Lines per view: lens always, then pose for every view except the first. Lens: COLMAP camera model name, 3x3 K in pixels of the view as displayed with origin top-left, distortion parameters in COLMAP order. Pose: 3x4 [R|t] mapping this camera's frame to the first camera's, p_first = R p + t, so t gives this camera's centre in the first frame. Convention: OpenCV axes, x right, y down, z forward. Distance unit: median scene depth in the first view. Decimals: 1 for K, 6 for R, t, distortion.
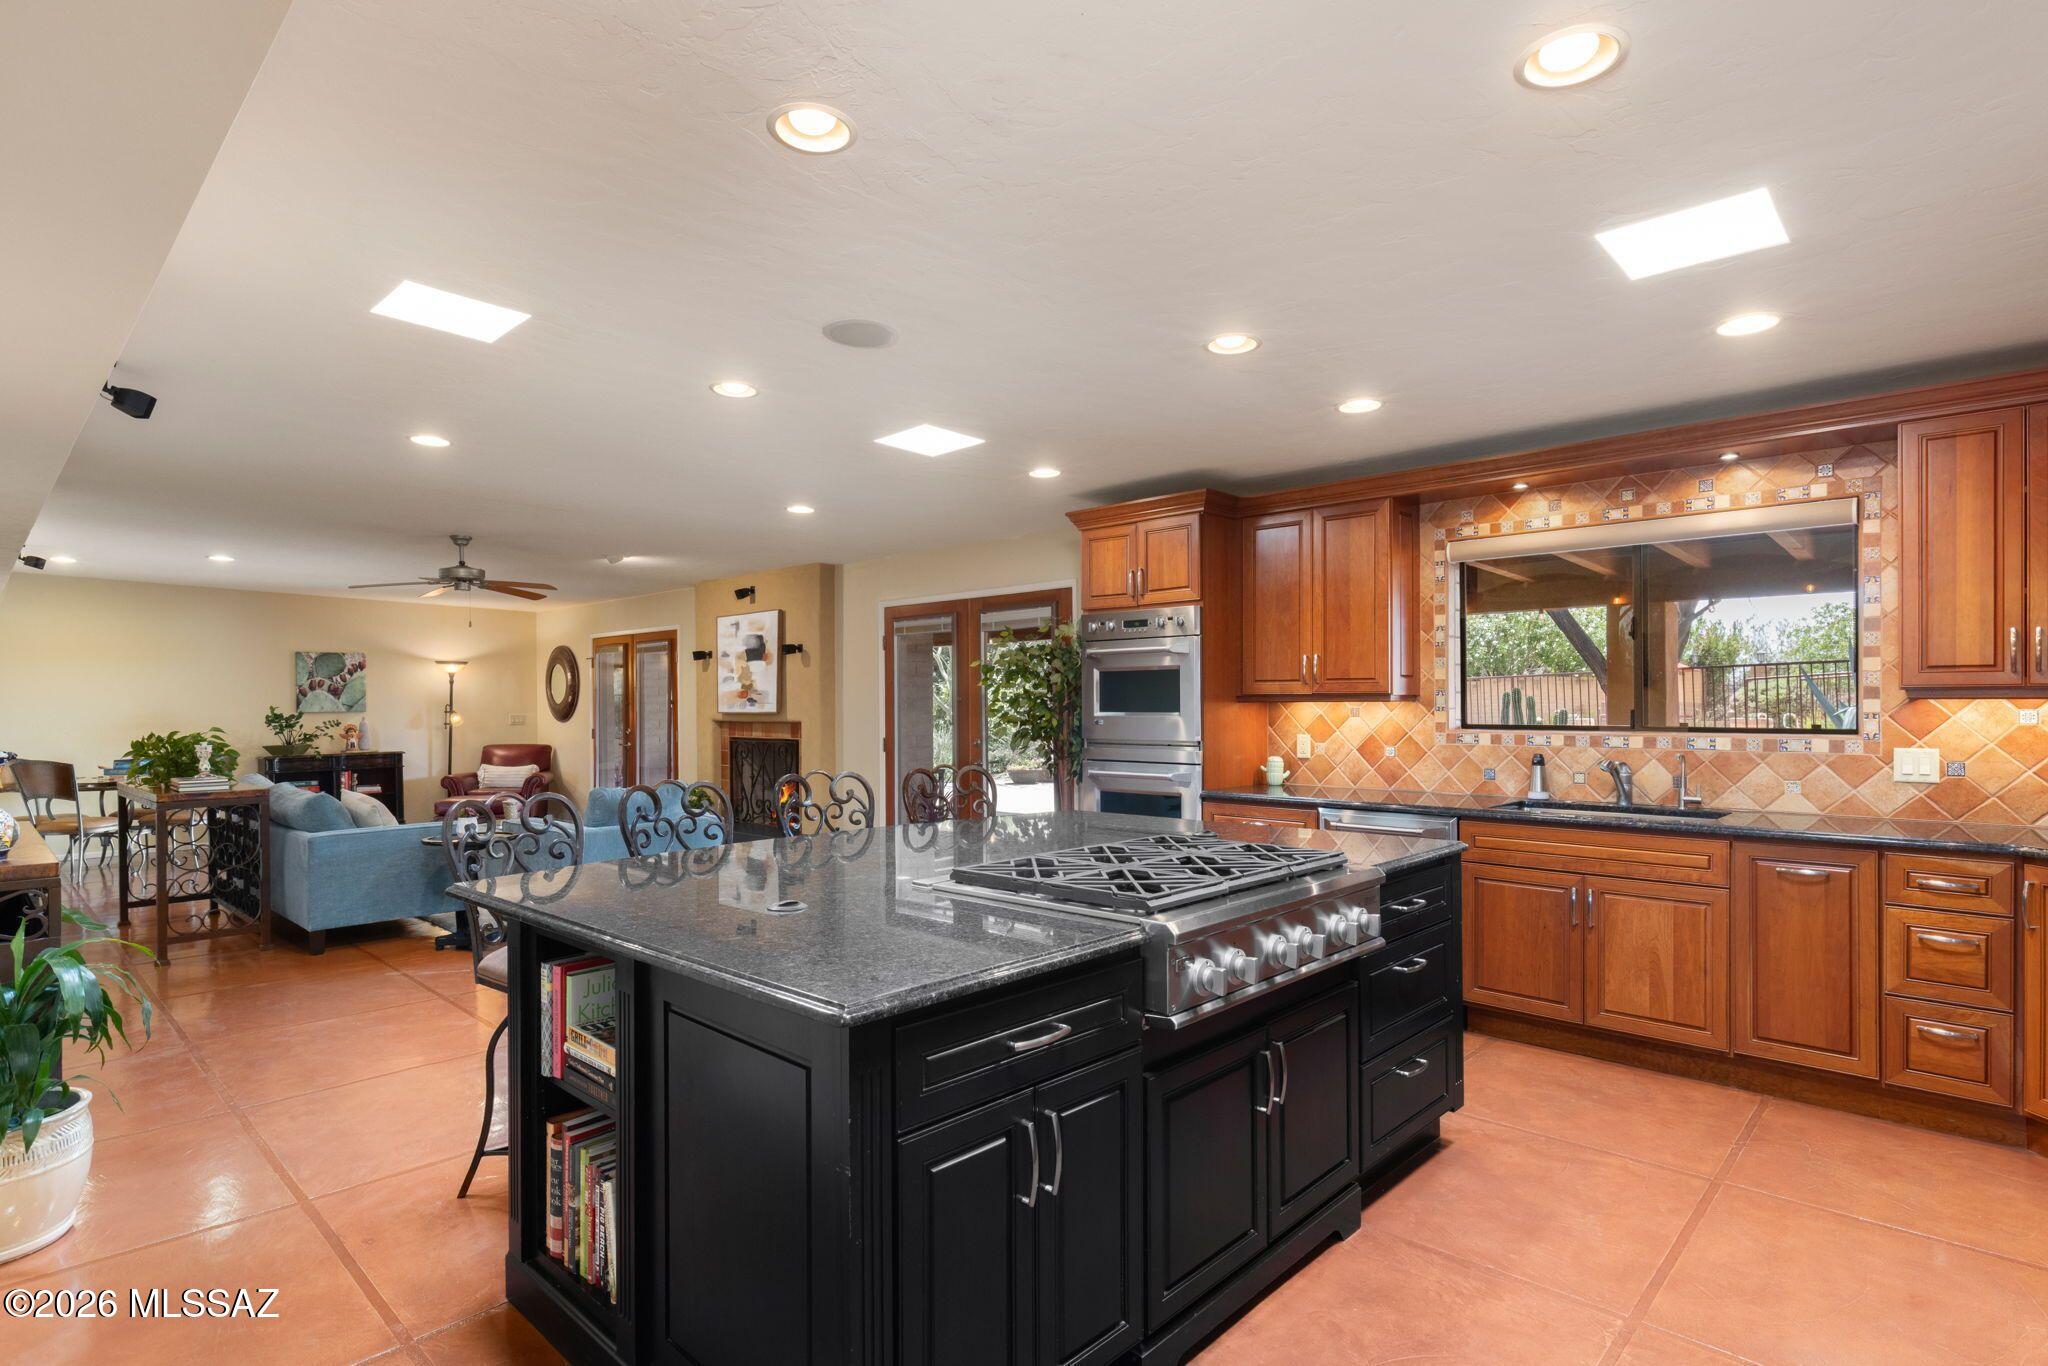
lens RADIAL K [[1020.1, 0, 992.2], [0, 1020.1, 717.8], [0, 0, 1]] dist [0.004486, 0.001450]
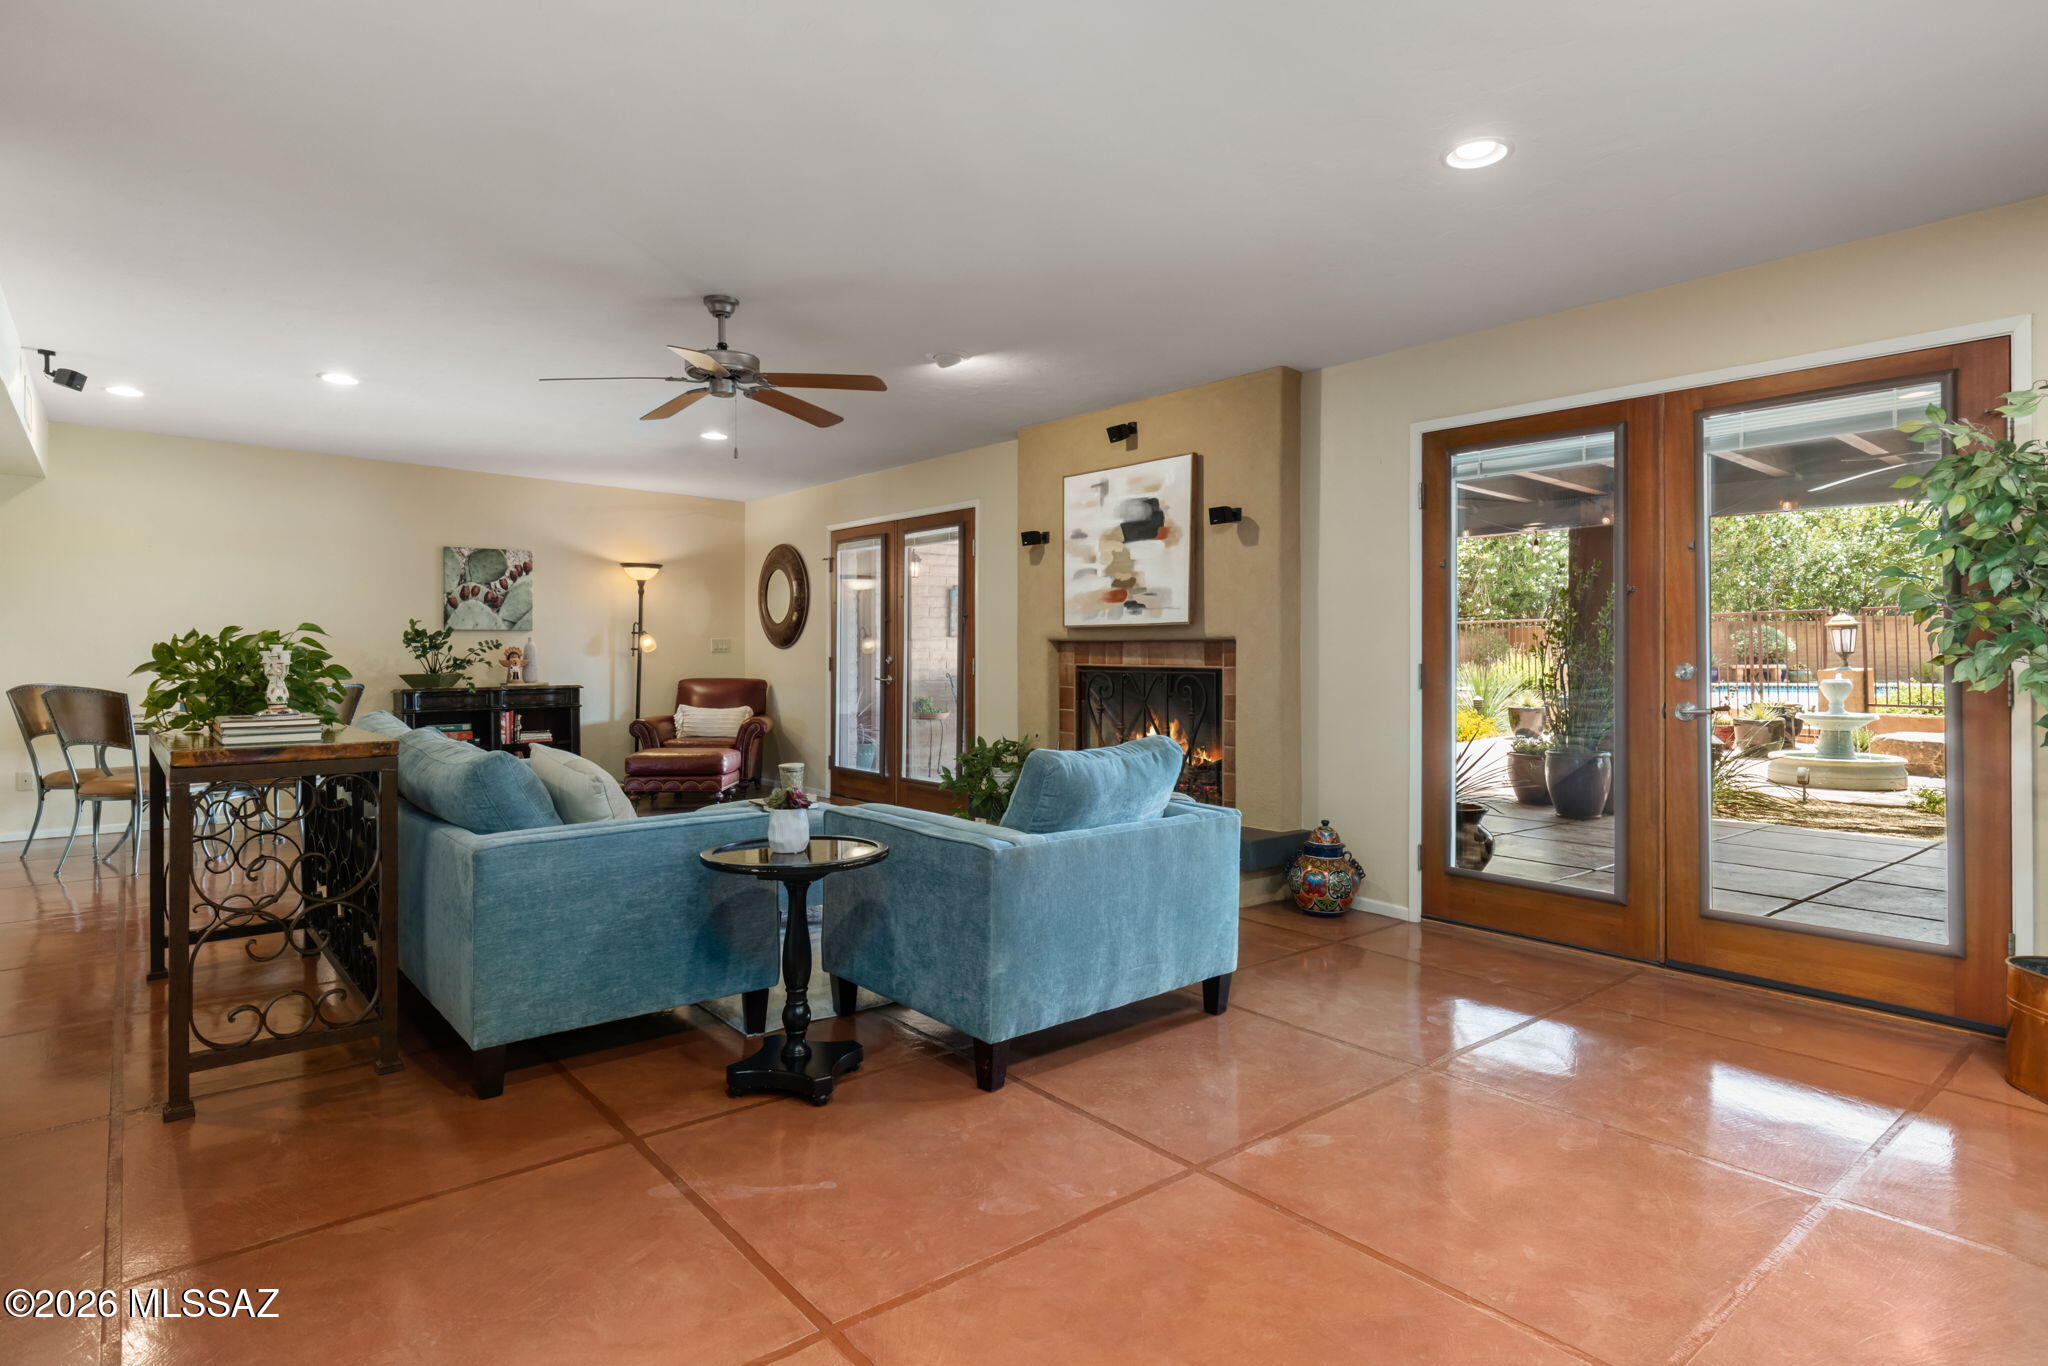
lens RADIAL K [[1087.6, 0, 1025.8], [0, 1087.6, 667.3], [0, 0, 1]] dist [-0.005174, -0.001215]
pose [[0.994709, 0.009034, -0.102334, -0.231836], [-0.008865, 0.999958, 0.002112, 0.019810], [0.102349, -0.001194, 0.994748, 0.335528]]
